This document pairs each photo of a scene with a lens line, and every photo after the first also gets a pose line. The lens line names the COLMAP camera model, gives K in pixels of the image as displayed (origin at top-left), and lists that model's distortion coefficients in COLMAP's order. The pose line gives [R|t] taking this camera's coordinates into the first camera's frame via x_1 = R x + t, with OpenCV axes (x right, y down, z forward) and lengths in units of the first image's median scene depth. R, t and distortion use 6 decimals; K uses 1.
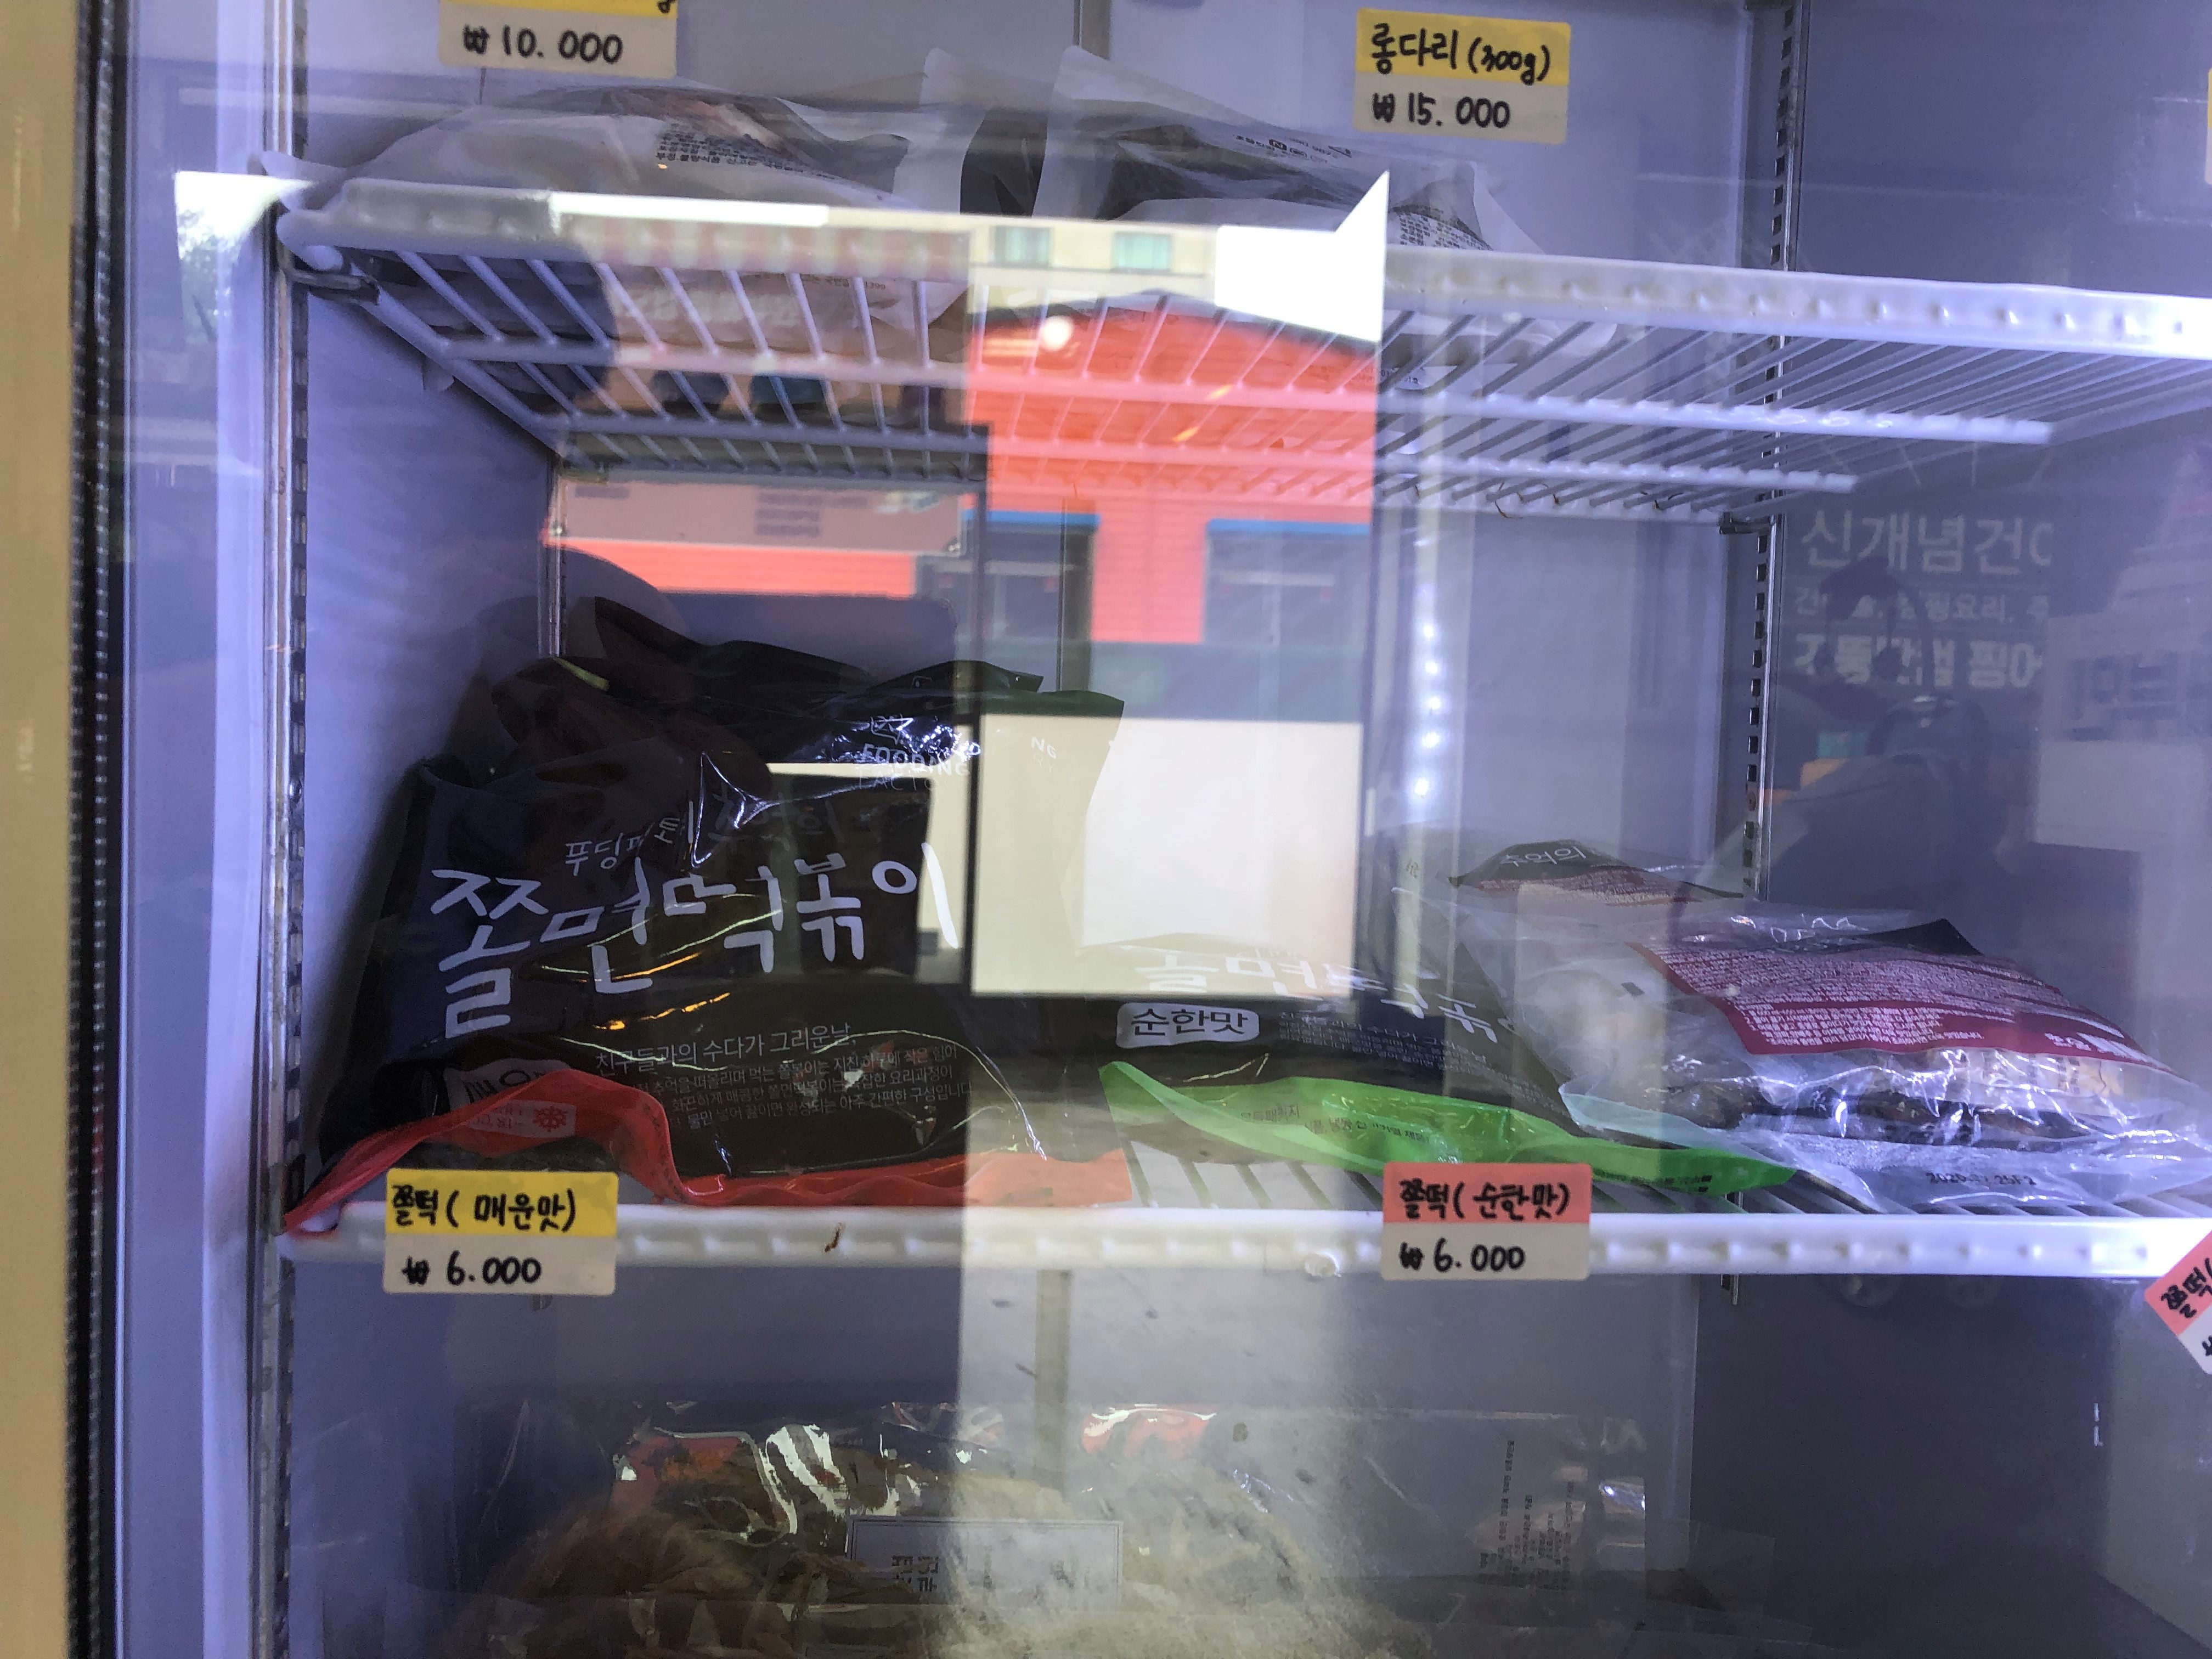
lens RADIAL K [[1844.2, 0, 1082.7], [0, 1844.2, 827.0], [0, 0, 1]] dist [0.022389, -0.017474]
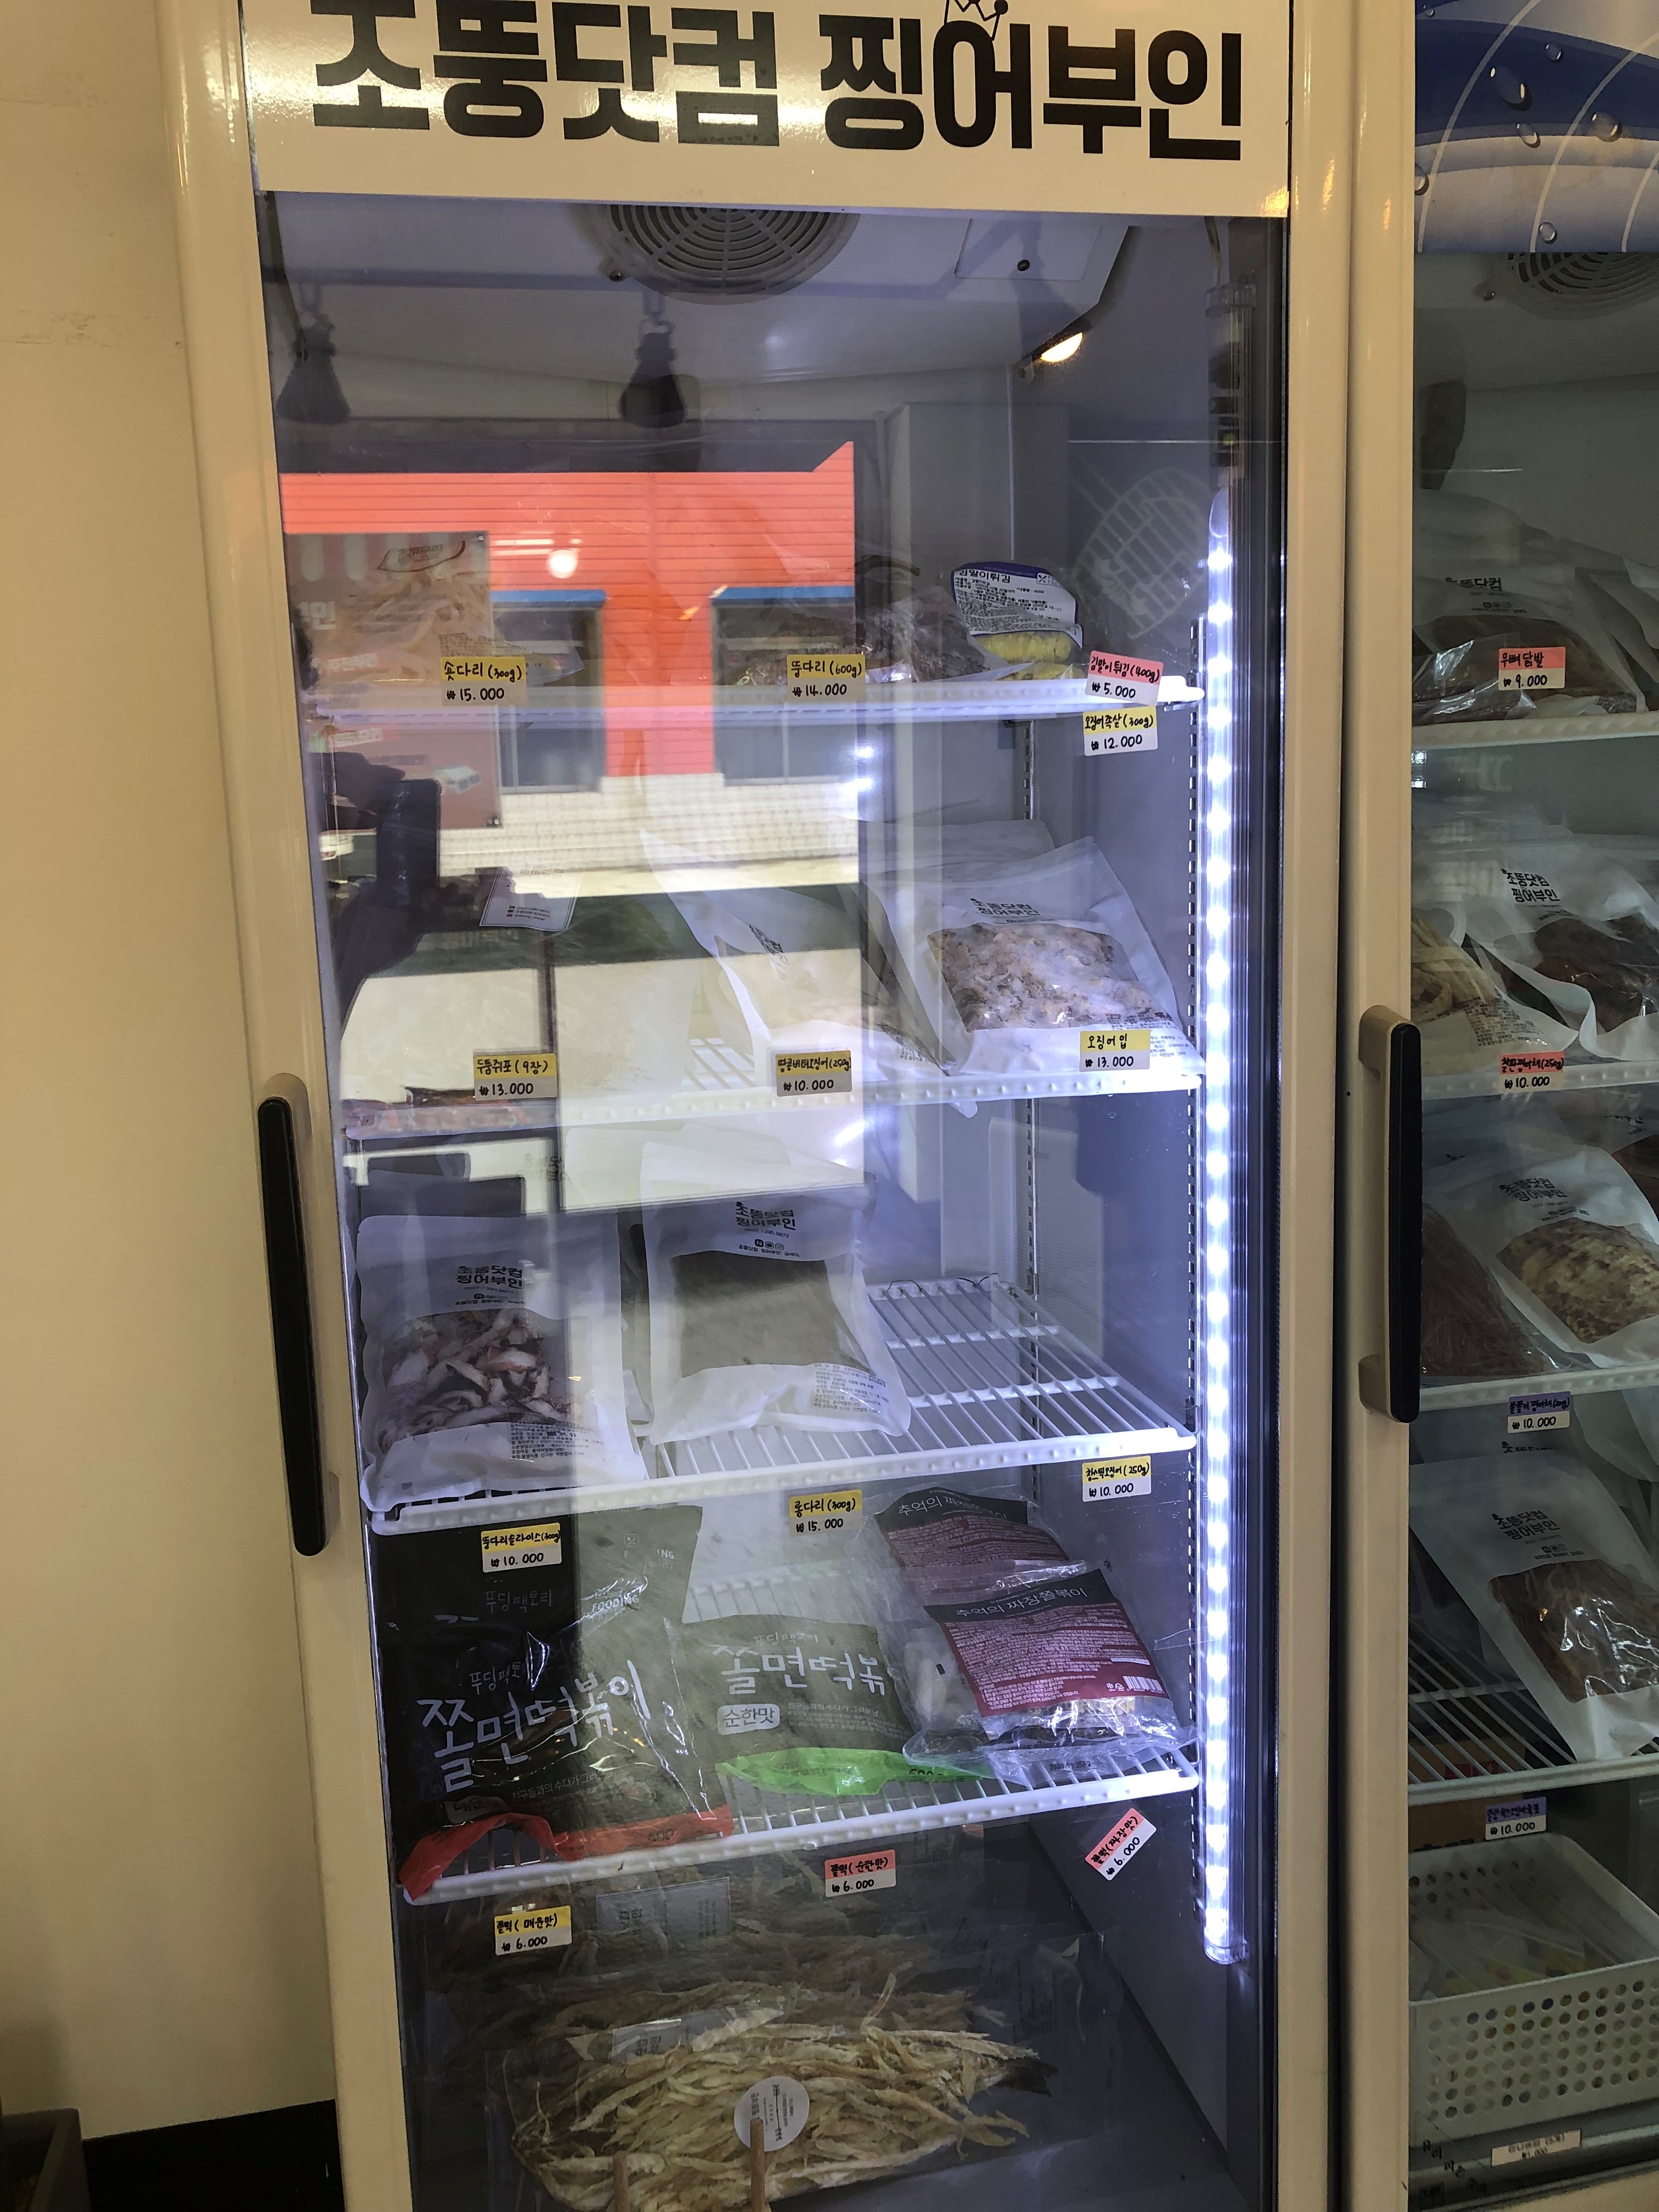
lens RADIAL K [[1844.2, 0, 843.4], [0, 1844.2, 1104.4], [0, 0, 1]] dist [0.022389, -0.017474]
pose [[0.989572, -0.078742, 0.120608, -0.009814], [0.062624, 0.989265, 0.132037, -0.202705], [-0.129710, -0.123107, 0.983880, -0.255320]]
